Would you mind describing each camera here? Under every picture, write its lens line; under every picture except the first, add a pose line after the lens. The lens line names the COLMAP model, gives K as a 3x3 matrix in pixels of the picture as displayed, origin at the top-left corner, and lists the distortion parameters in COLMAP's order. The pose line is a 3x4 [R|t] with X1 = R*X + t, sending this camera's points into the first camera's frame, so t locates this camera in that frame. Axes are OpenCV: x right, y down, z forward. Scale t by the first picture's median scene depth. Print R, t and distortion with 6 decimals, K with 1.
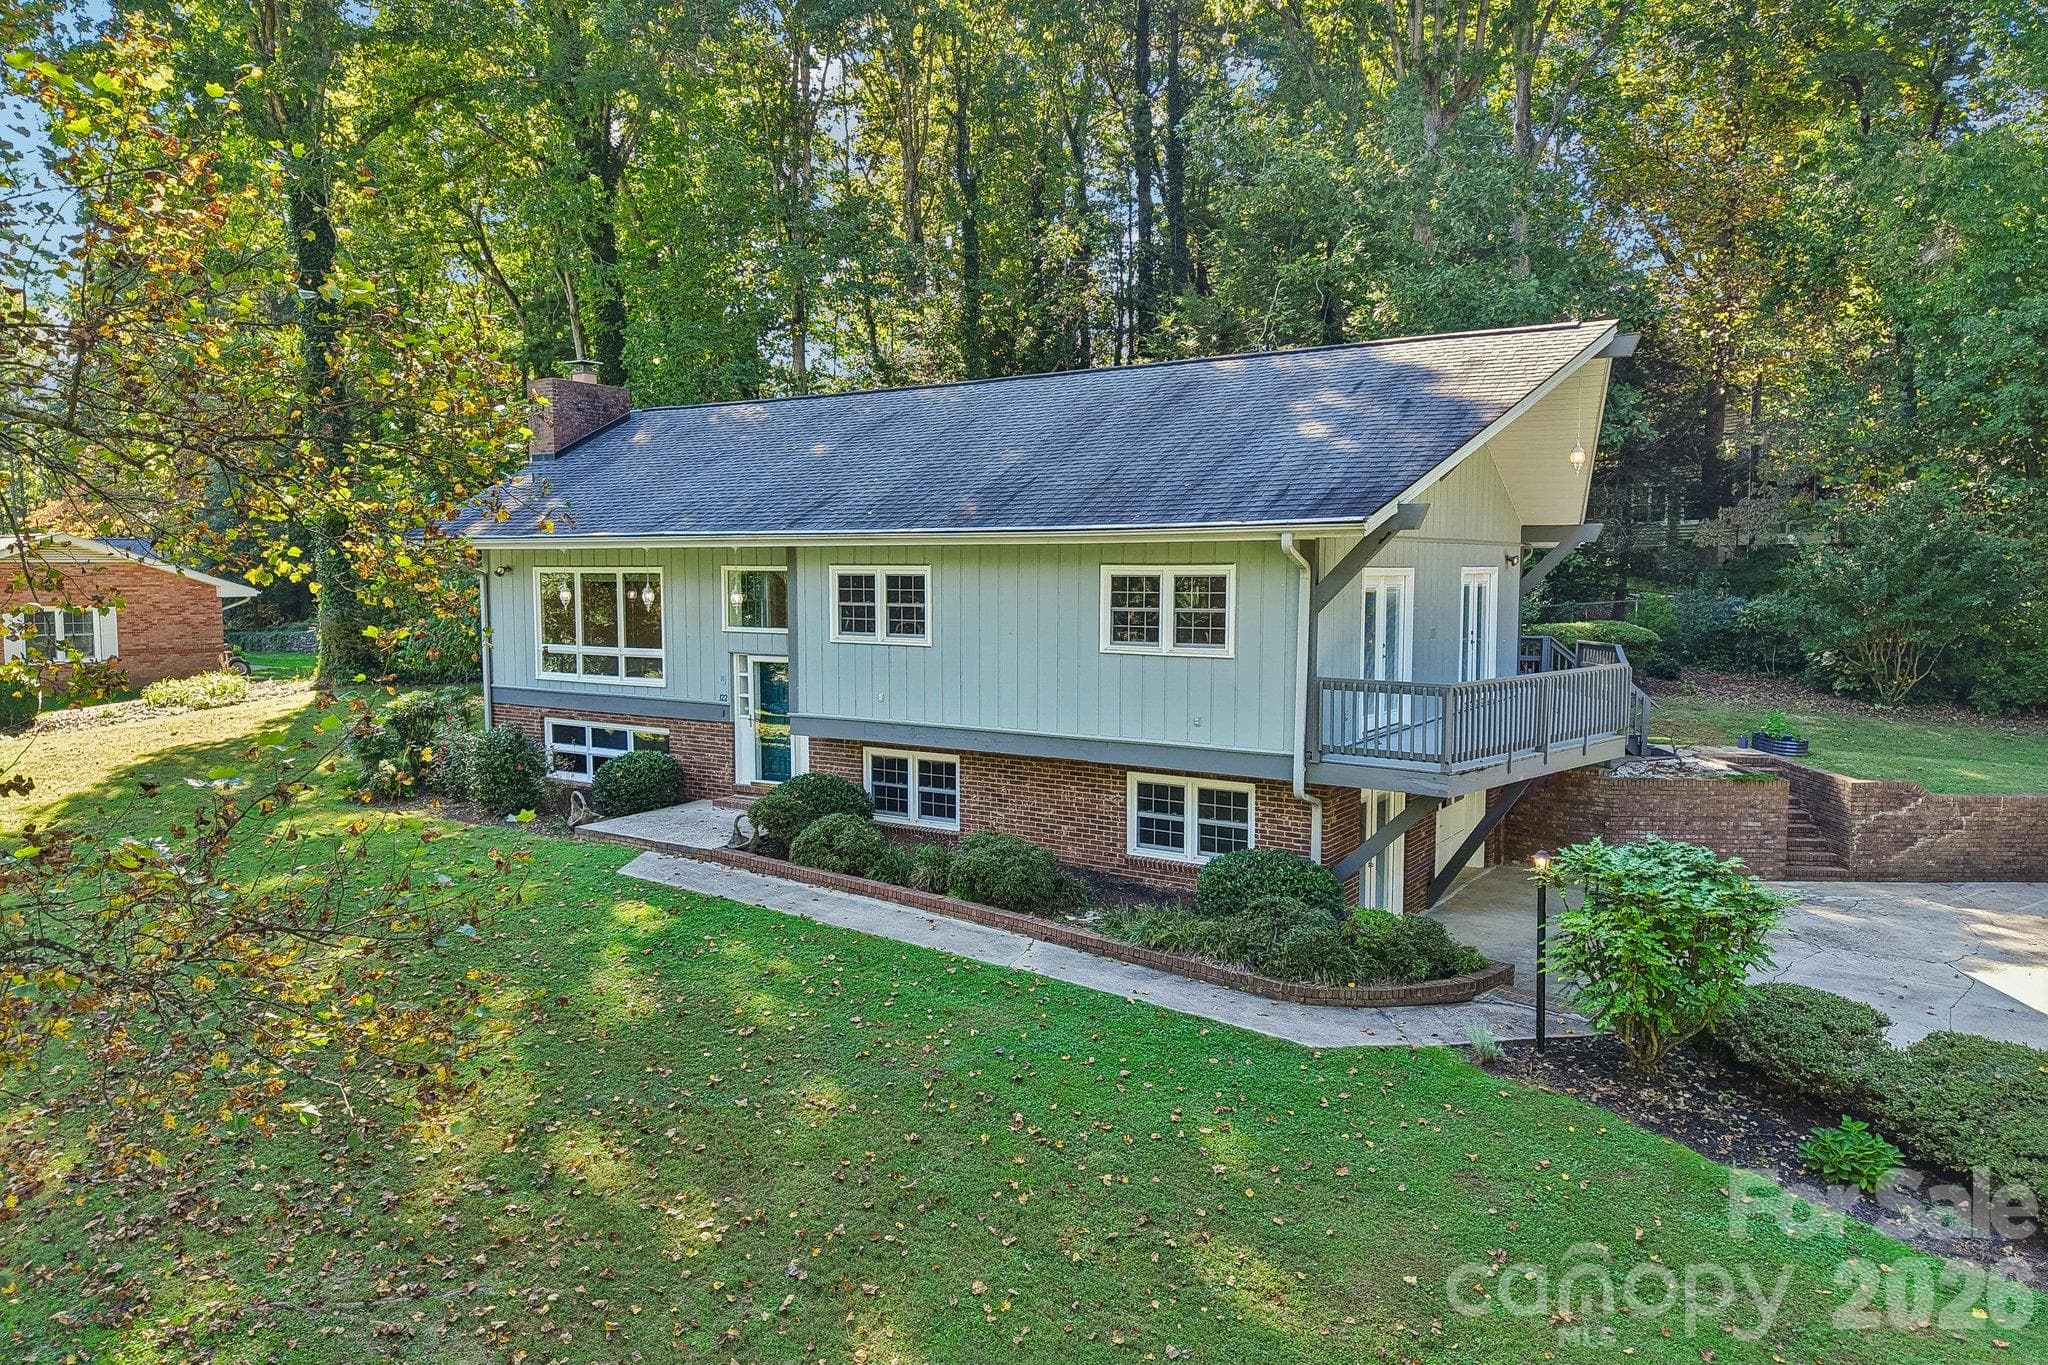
lens RADIAL K [[1366.3, 0, 1028.1], [0, 1366.3, 652.5], [0, 0, 1]] dist [0.071886, -0.077354]
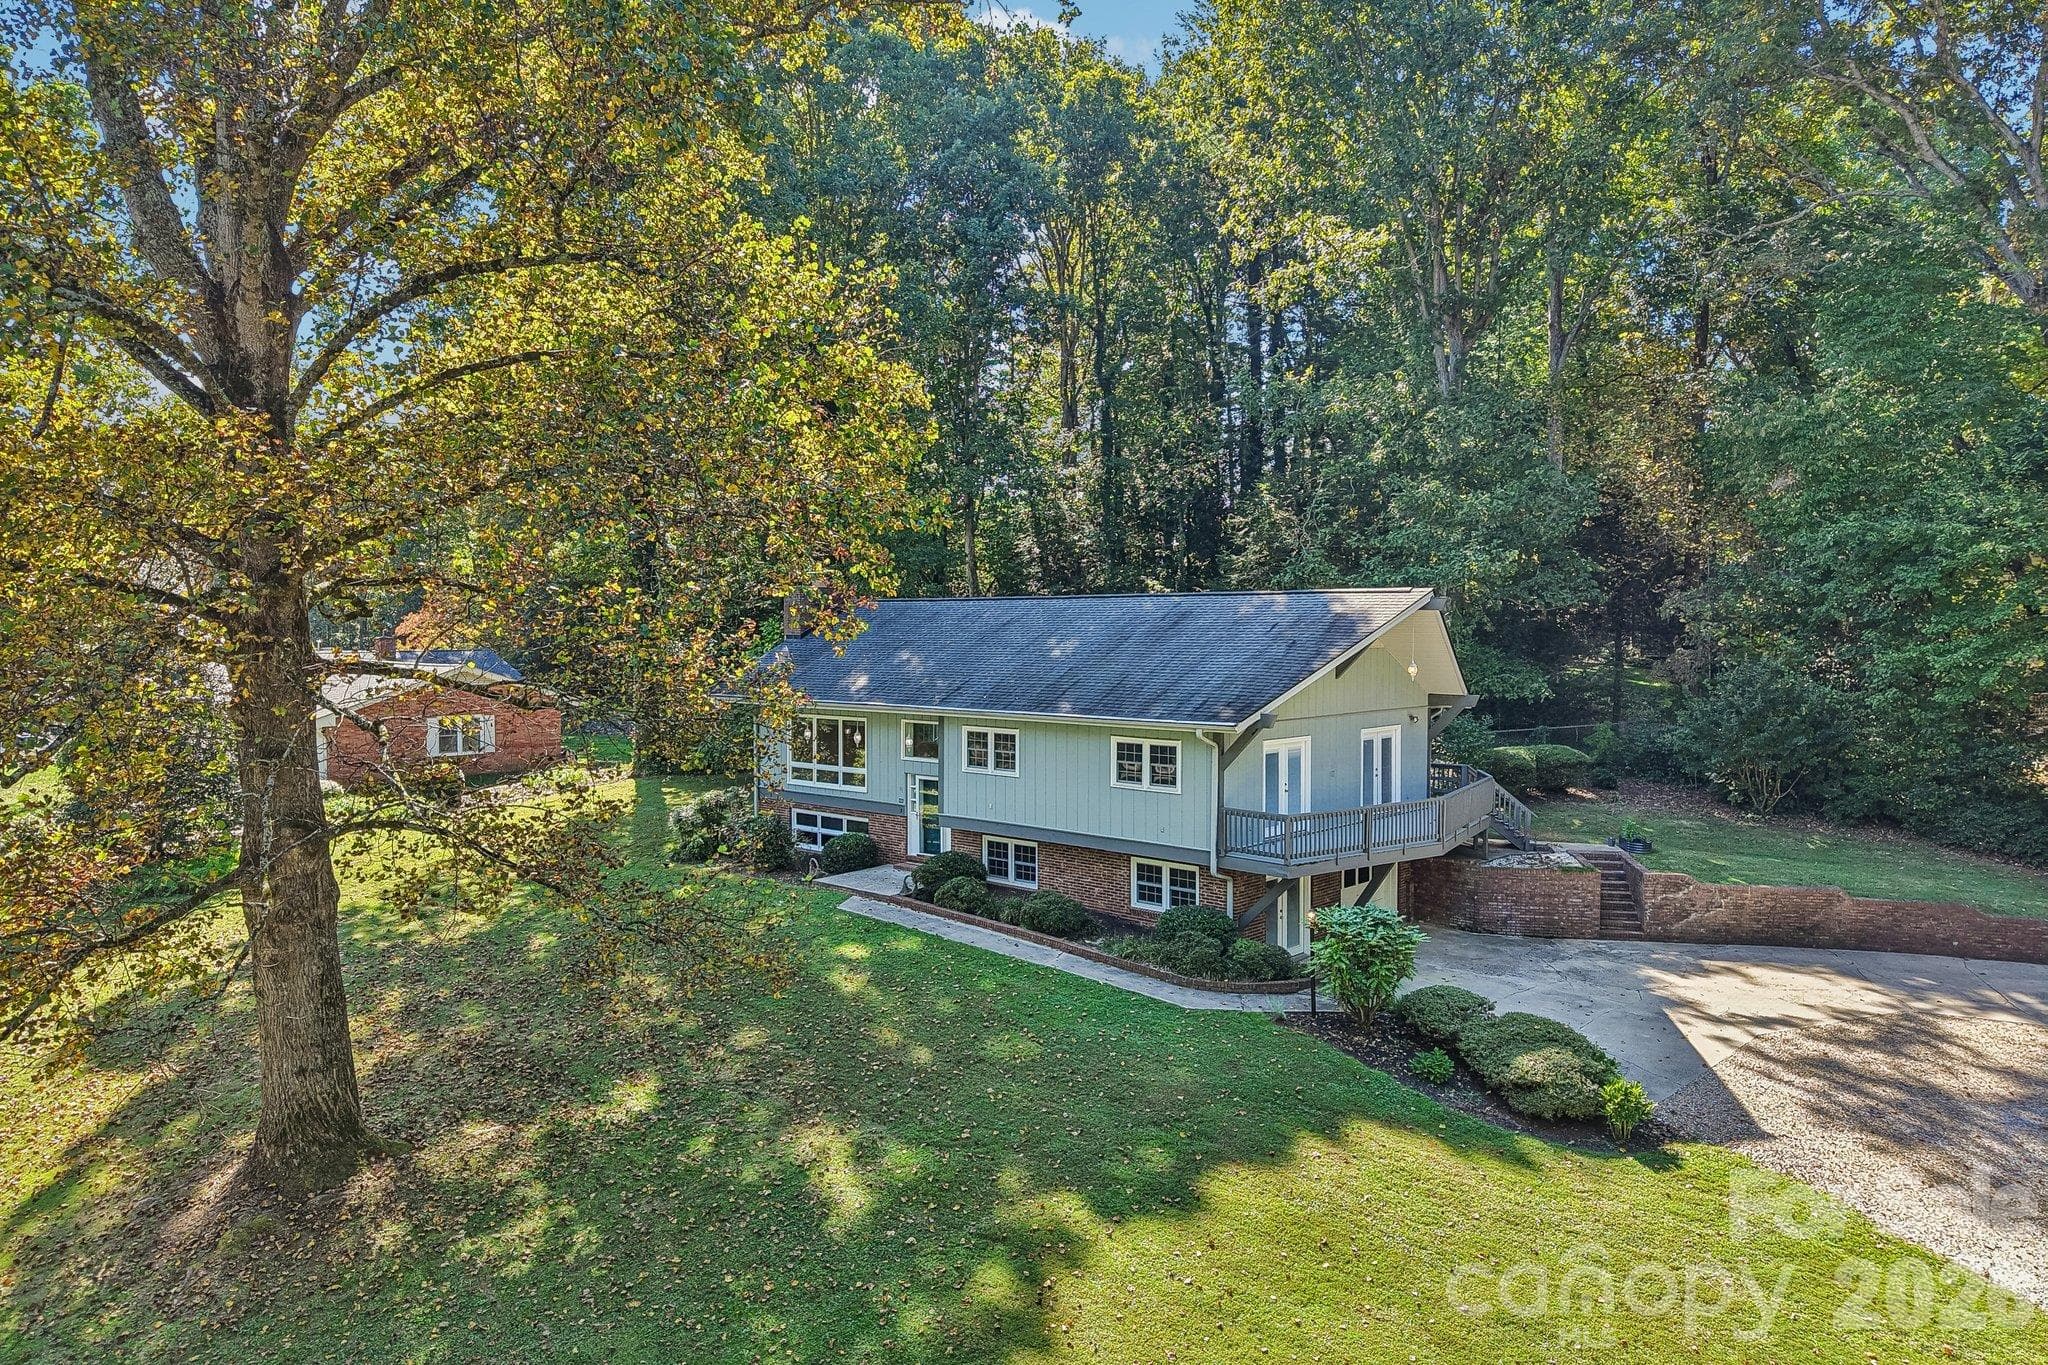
lens RADIAL K [[1366.3, 0, 1028.1], [0, 1366.3, 652.5], [0, 0, 1]] dist [0.071886, -0.077354]
pose [[0.989121, 0.003450, -0.147064, 0.181879], [-0.009153, 0.999231, -0.038118, -0.091831], [0.146819, 0.039049, 0.988392, -0.645765]]
